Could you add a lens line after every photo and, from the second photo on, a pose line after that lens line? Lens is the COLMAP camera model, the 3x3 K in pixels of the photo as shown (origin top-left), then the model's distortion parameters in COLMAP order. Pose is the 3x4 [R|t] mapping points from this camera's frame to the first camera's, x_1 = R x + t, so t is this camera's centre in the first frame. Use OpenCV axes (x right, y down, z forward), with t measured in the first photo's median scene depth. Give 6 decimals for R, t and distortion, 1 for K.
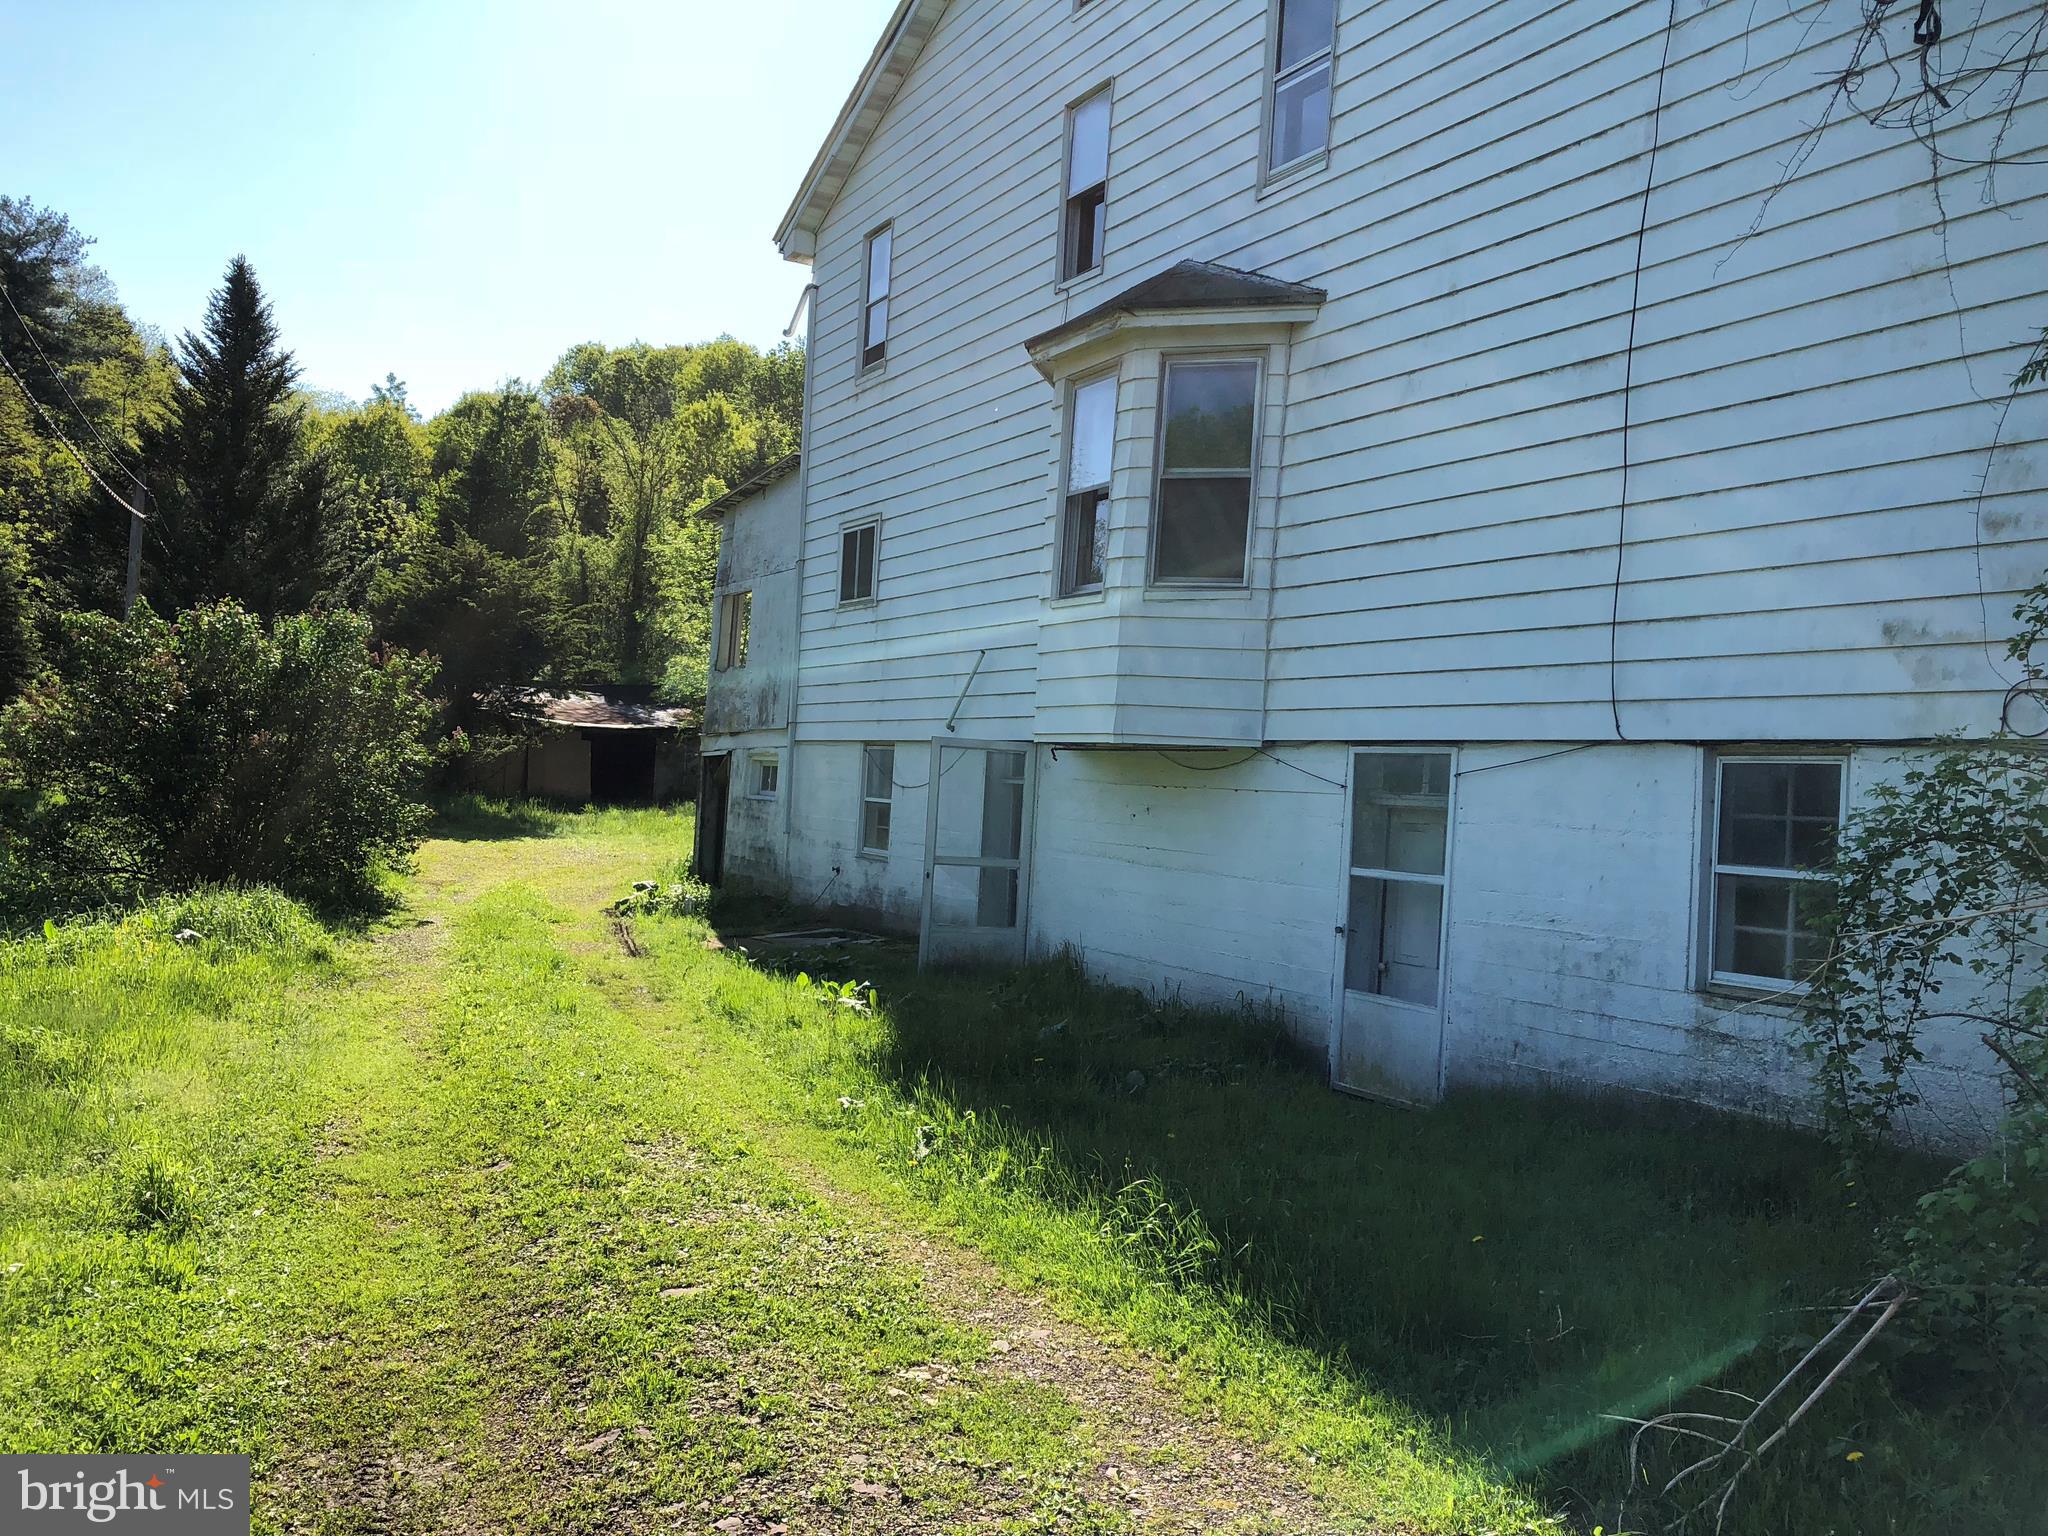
lens RADIAL K [[1684.1, 0, 1005.0], [0, 1684.1, 772.9], [0, 0, 1]] dist [0.061255, -0.075639]
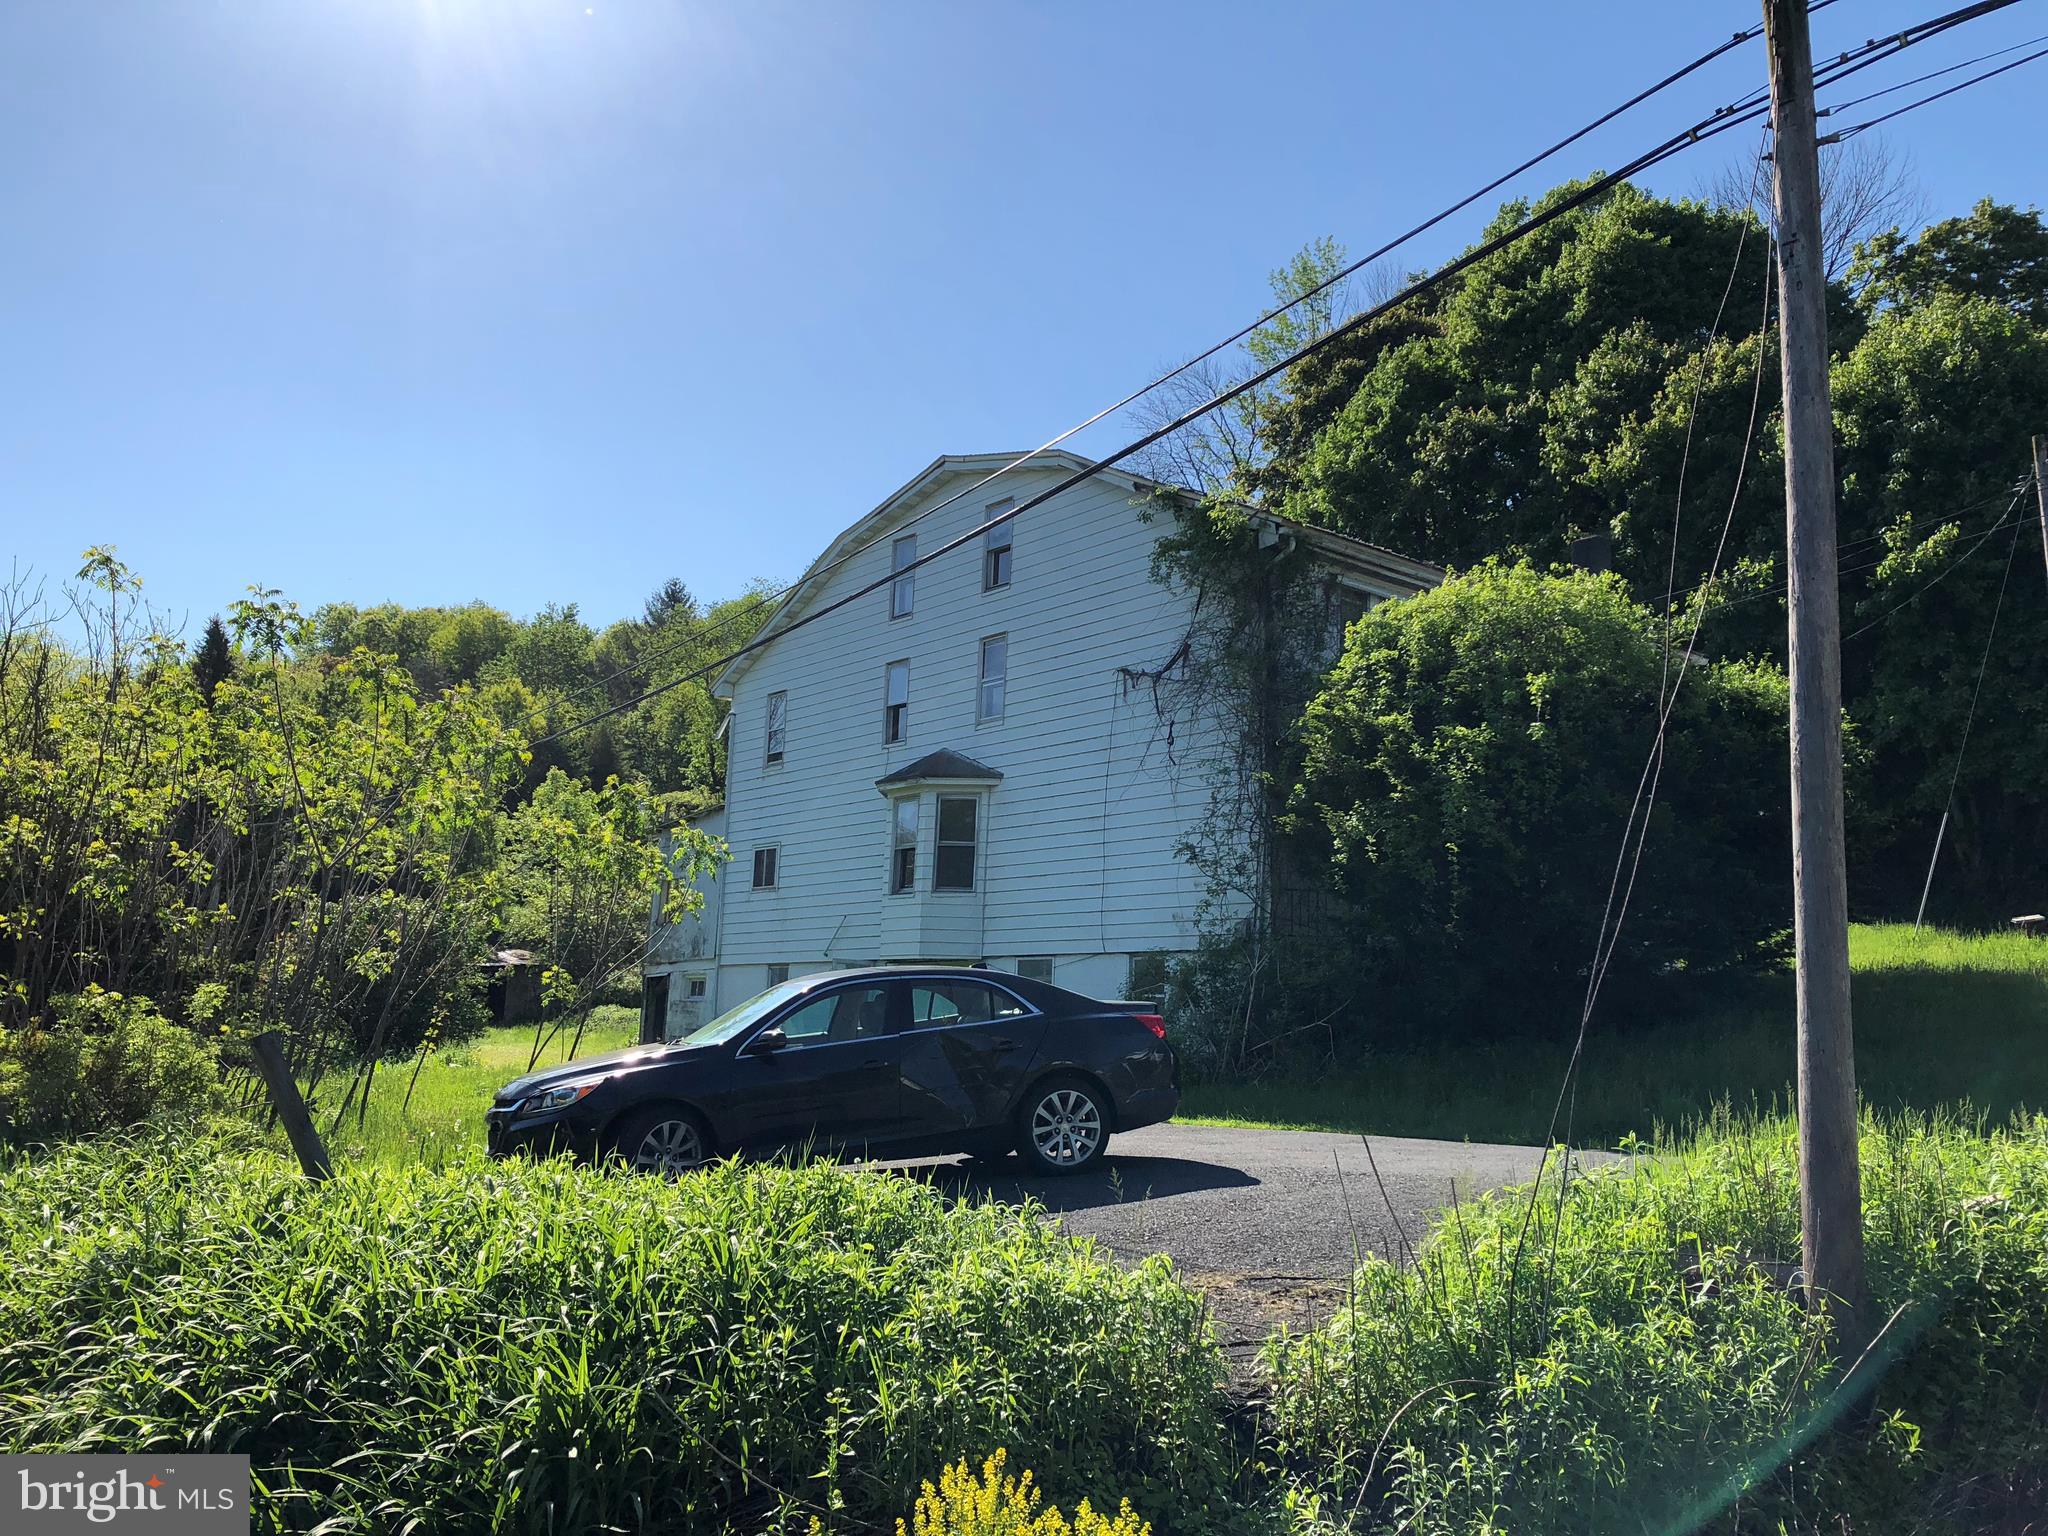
lens RADIAL K [[1684.1, 0, 1014.9], [0, 1684.1, 755.3], [0, 0, 1]] dist [0.061255, -0.075639]
pose [[0.985336, 0.006958, 0.170485, -0.166069], [0.018710, 0.988737, -0.148489, 0.043094], [-0.169598, 0.149501, 0.974108, -1.088408]]
